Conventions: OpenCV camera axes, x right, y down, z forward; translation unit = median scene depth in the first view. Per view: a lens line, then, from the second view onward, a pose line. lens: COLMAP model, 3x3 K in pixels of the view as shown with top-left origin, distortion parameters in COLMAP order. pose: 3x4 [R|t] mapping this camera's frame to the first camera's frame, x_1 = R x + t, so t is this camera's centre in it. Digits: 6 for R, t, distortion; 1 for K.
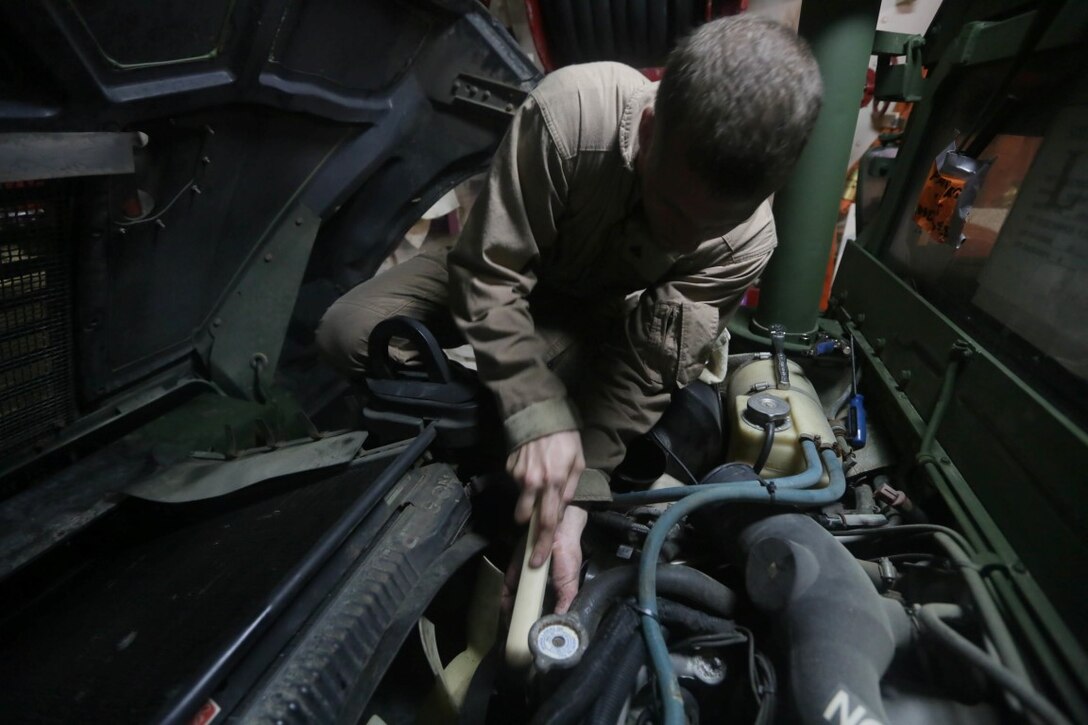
lens RADIAL K [[499.1, 0, 536.3], [0, 499.1, 356.8], [0, 0, 1]] dist [-0.033634, 0.010309]
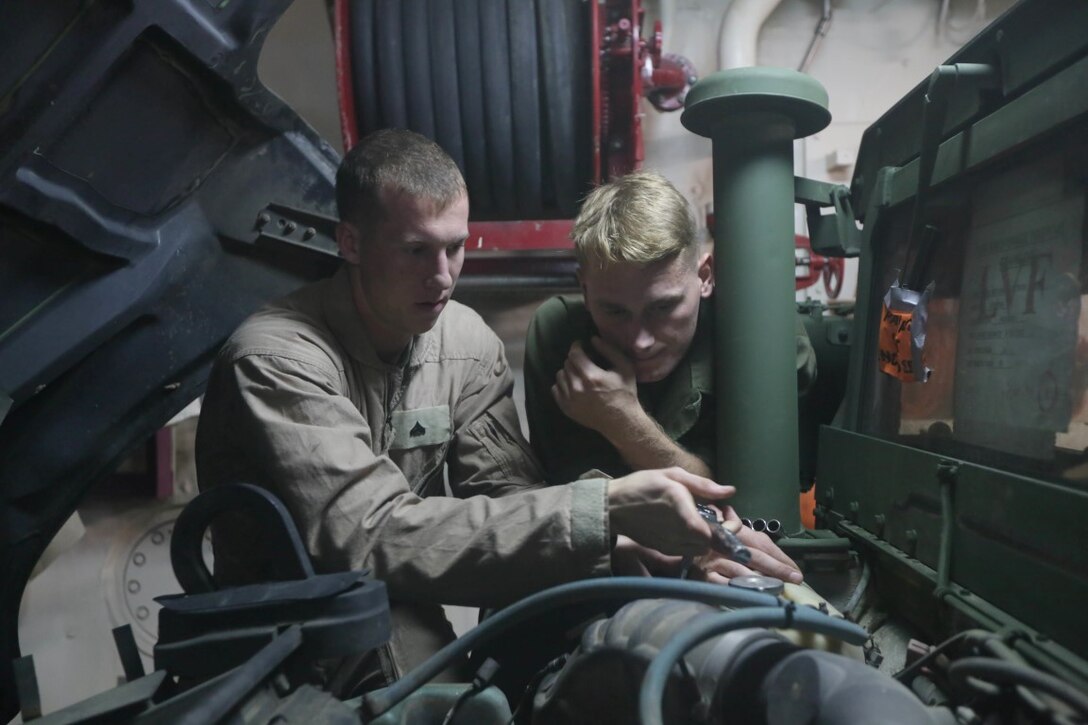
lens RADIAL K [[1036.5, 0, 543.3], [0, 1036.5, 357.8], [0, 0, 1]] dist [0.062313, 0.000000]
pose [[0.963642, 0.020493, 0.266412, -0.225084], [0.096733, 0.902667, -0.419327, 0.359430], [-0.249074, 0.429852, 0.867865, -0.362021]]
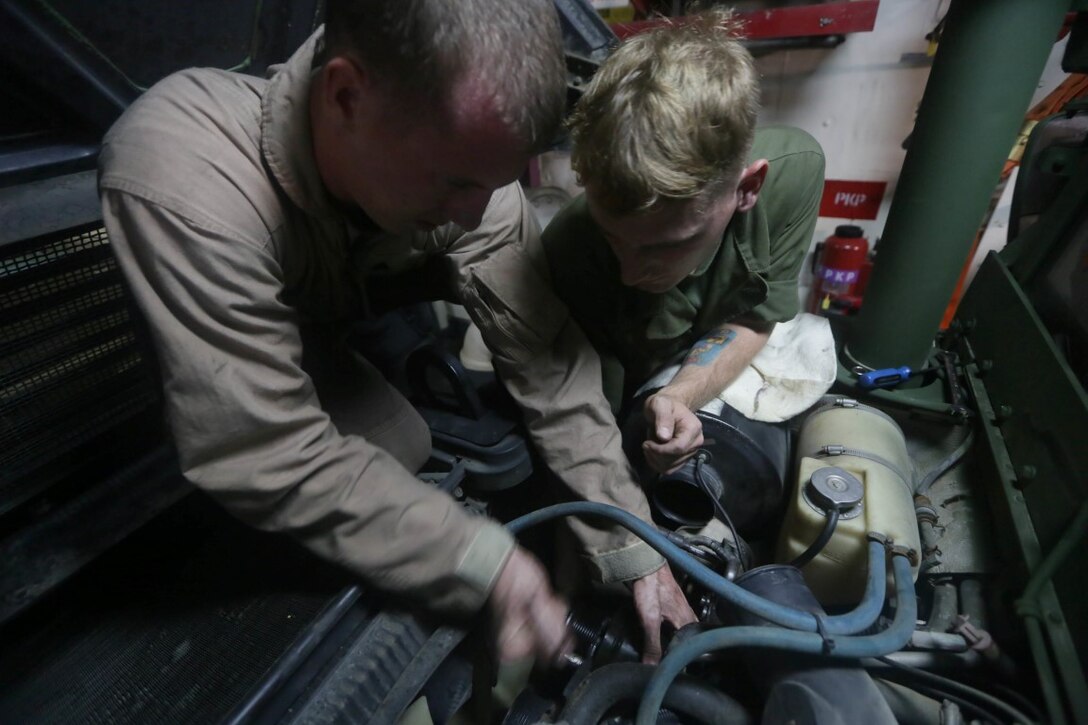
lens RADIAL K [[499.1, 0, 534.2], [0, 499.1, 357.1], [0, 0, 1]] dist [-0.033634, 0.010309]
pose [[0.981376, 0.070952, -0.178515, 0.080369], [-0.044885, 0.988260, 0.146042, -0.191457], [0.186782, -0.135310, 0.973038, 0.092309]]
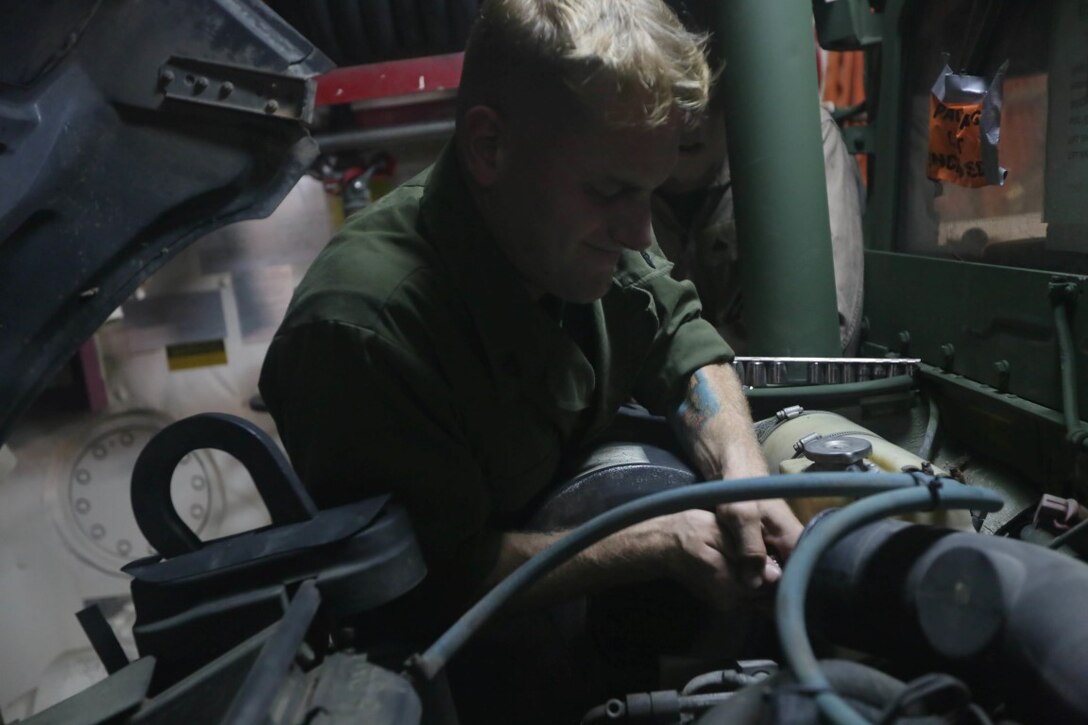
lens RADIAL K [[1036.5, 0, 544.1], [0, 1036.5, 354.3], [0, 0, 1]] dist [0.062313, 0.000000]
pose [[0.935143, -0.137375, 0.326550, -0.256040], [0.232470, 0.933499, -0.273017, 0.225592], [-0.267329, 0.331223, 0.904890, -0.118159]]
